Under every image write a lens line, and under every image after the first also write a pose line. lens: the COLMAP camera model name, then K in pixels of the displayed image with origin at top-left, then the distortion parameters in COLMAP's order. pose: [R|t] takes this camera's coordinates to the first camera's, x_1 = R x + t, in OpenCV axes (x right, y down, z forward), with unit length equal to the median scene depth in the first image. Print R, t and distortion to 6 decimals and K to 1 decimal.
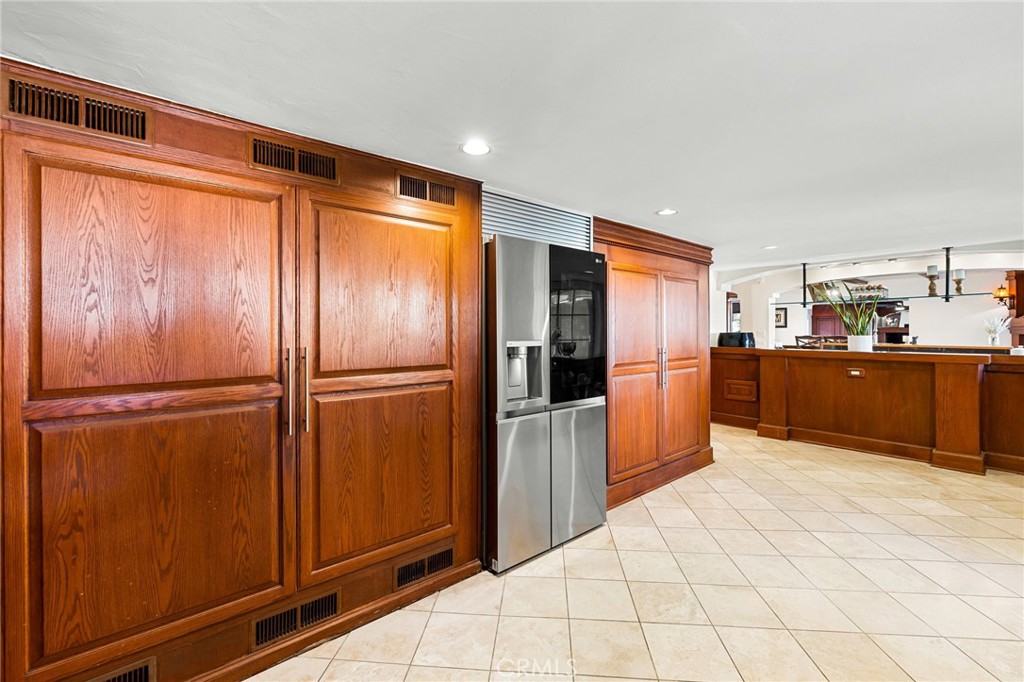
lens RADIAL K [[441.5, 0, 515.1], [0, 441.5, 330.6], [0, 0, 1]] dist [-0.003399, 0.000100]
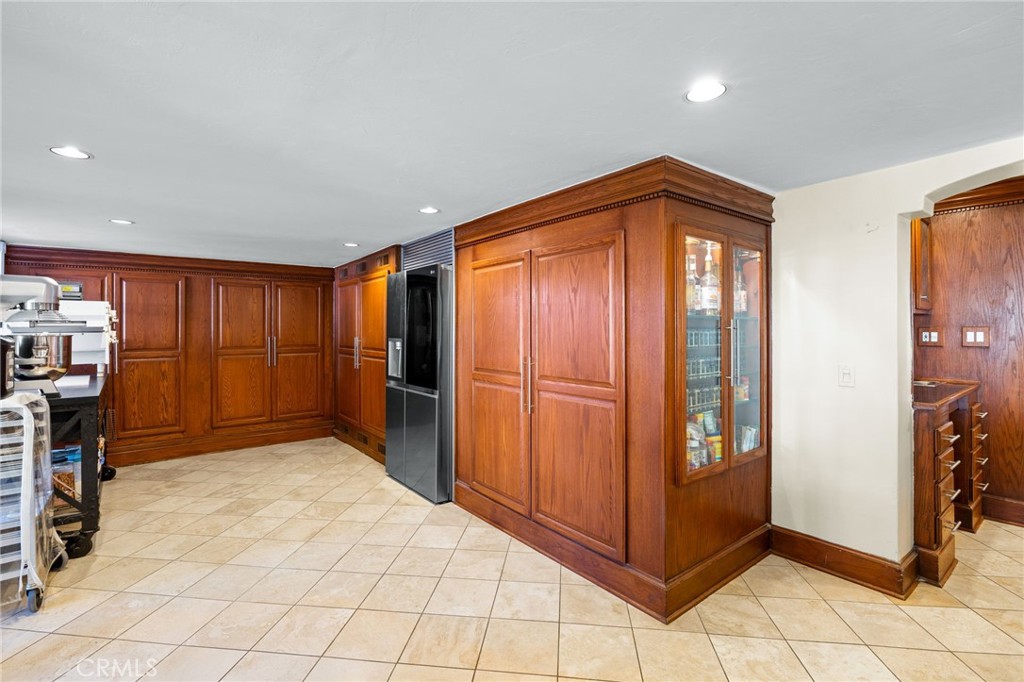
lens RADIAL K [[441.5, 0, 509.0], [0, 441.5, 333.3], [0, 0, 1]] dist [-0.003399, 0.000100]
pose [[-0.050252, 0.004789, -0.998725, 1.178508], [-0.006734, 0.999964, 0.005134, -0.003428], [0.998714, 0.006984, -0.050218, 1.112310]]
